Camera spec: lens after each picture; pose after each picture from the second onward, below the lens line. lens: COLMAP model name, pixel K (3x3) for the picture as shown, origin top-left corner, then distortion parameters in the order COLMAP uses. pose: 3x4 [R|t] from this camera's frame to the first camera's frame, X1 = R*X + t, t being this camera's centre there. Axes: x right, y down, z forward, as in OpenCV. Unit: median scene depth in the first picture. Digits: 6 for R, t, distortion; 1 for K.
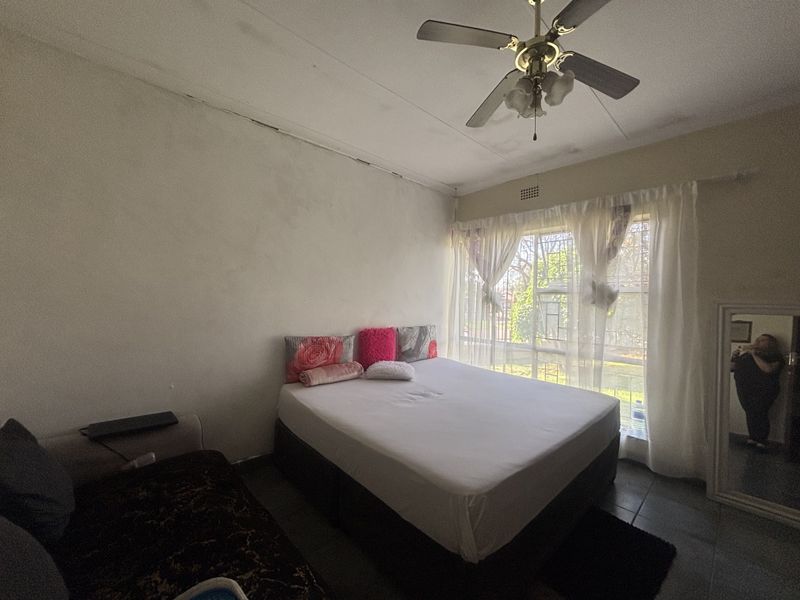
lens RADIAL K [[320.8, 0, 399.7], [0, 320.8, 301.3], [0, 0, 1]] dist [-0.001385, 0.001639]
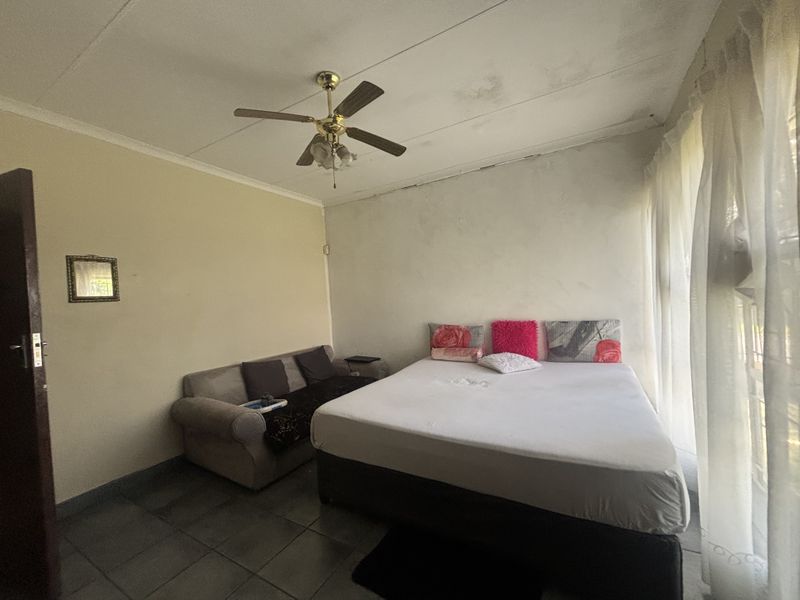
lens RADIAL K [[320.8, 0, 400.0], [0, 320.8, 302.6], [0, 0, 1]] dist [-0.001385, 0.001639]
pose [[0.298610, -0.019022, -0.954186, 0.901162], [0.053876, 0.998543, -0.003046, 0.011779], [0.952853, -0.050498, 0.299200, 0.401262]]
